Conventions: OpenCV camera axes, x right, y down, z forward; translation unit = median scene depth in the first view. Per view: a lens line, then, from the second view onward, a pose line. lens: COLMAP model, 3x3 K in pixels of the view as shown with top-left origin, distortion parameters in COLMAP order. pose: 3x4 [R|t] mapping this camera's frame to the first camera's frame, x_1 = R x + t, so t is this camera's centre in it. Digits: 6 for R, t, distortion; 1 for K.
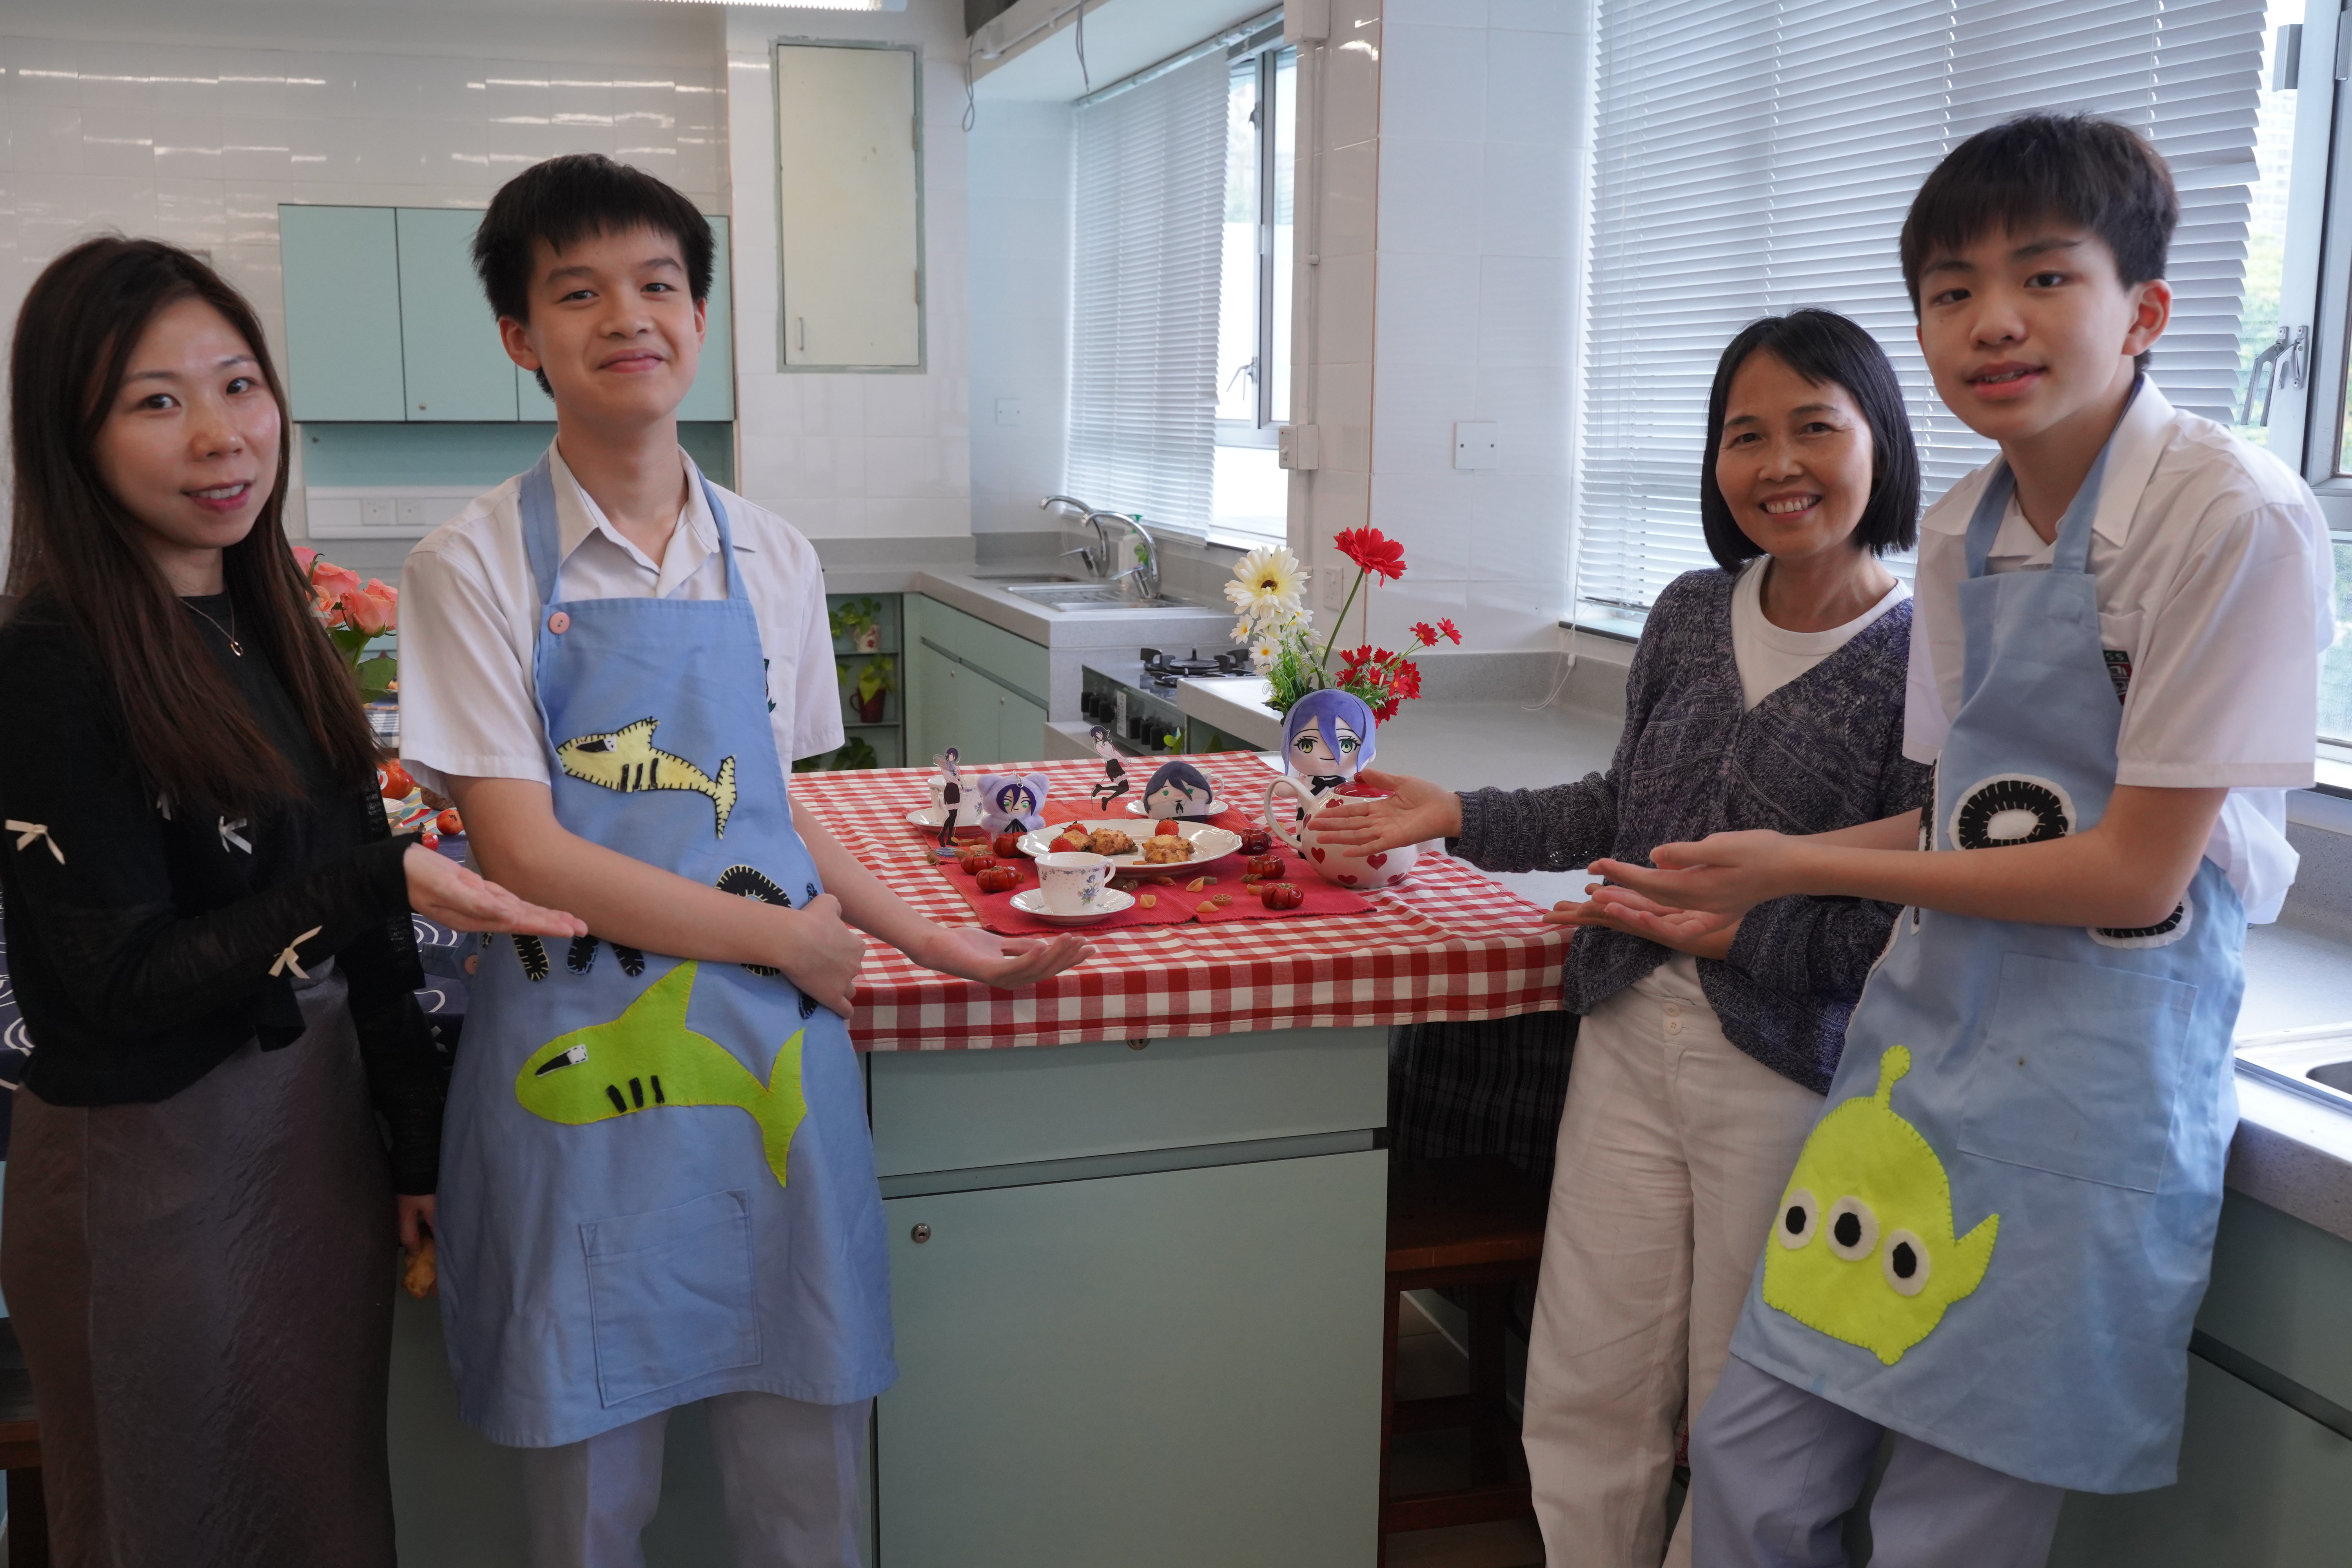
lens RADIAL K [[2214.1, 0, 1178.5], [0, 2214.1, 762.4], [0, 0, 1]] dist [0.000269, -0.000263]
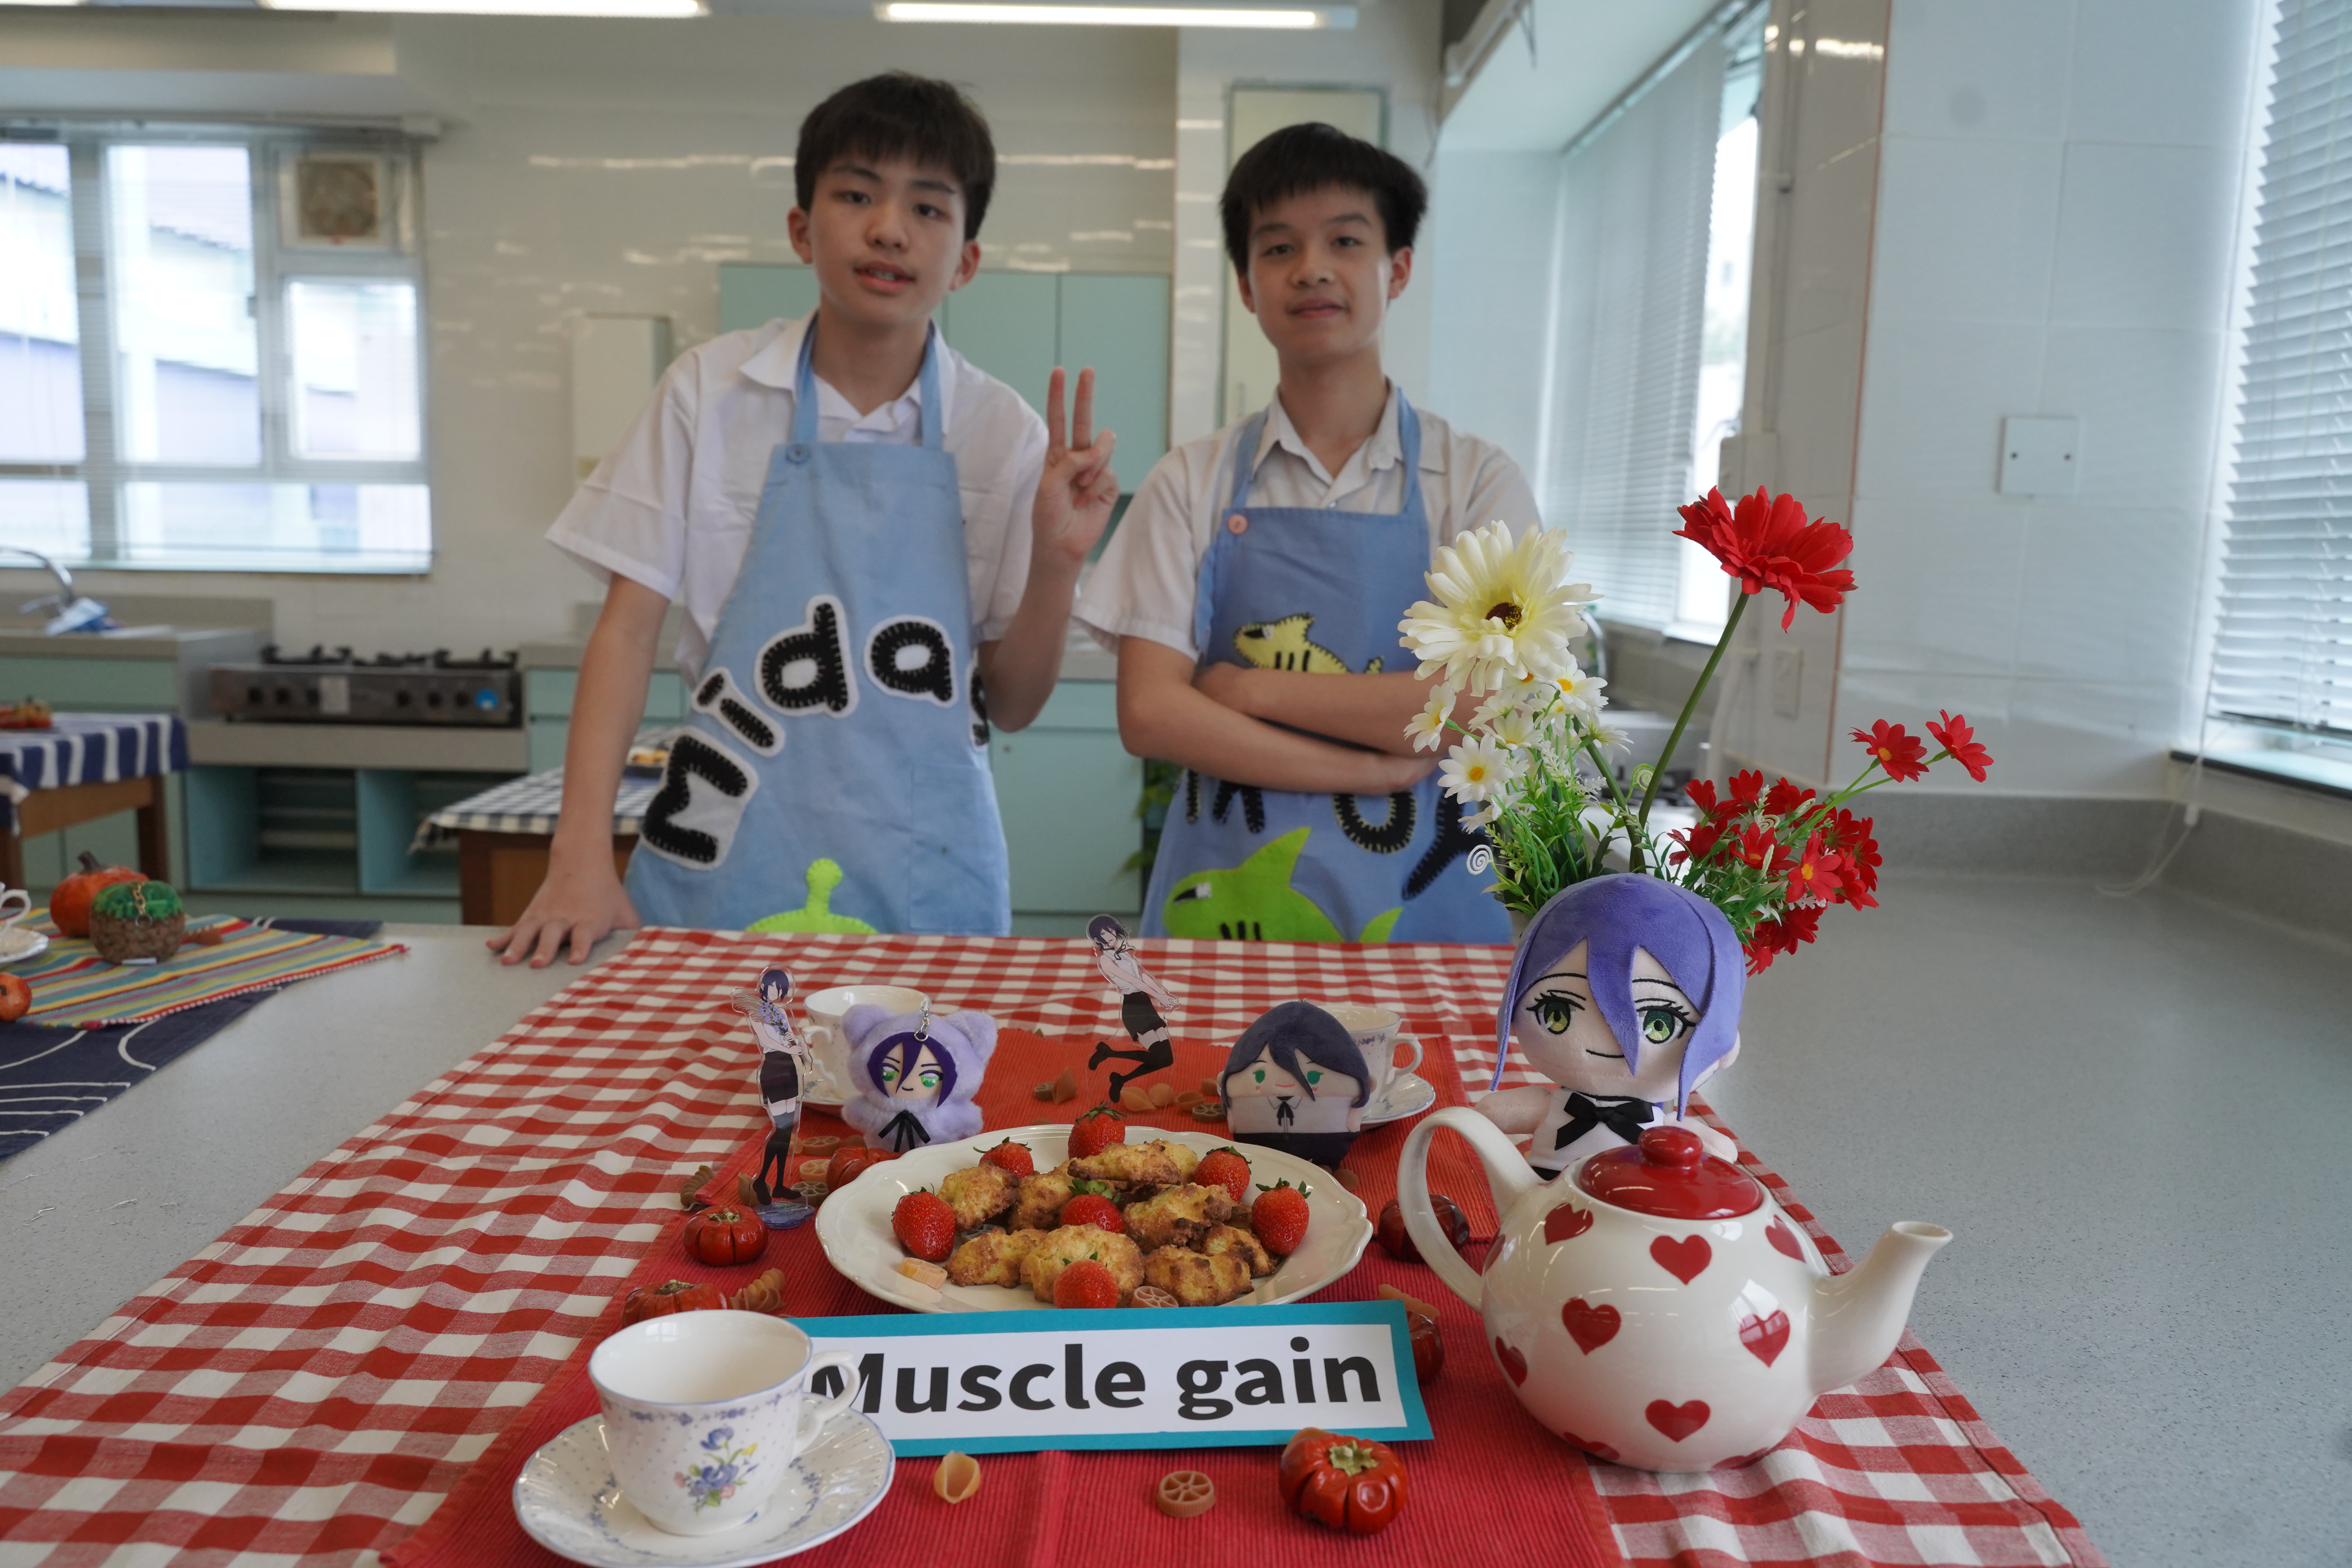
lens RADIAL K [[1901.6, 0, 1169.6], [0, 1901.6, 777.8], [0, 0, 1]] dist [-0.008765, 0.003064]
pose [[0.958157, 0.056574, -0.280597, 0.081220], [-0.067076, 0.997356, -0.027957, -0.034168], [0.278273, 0.045609, 0.959419, 0.624853]]
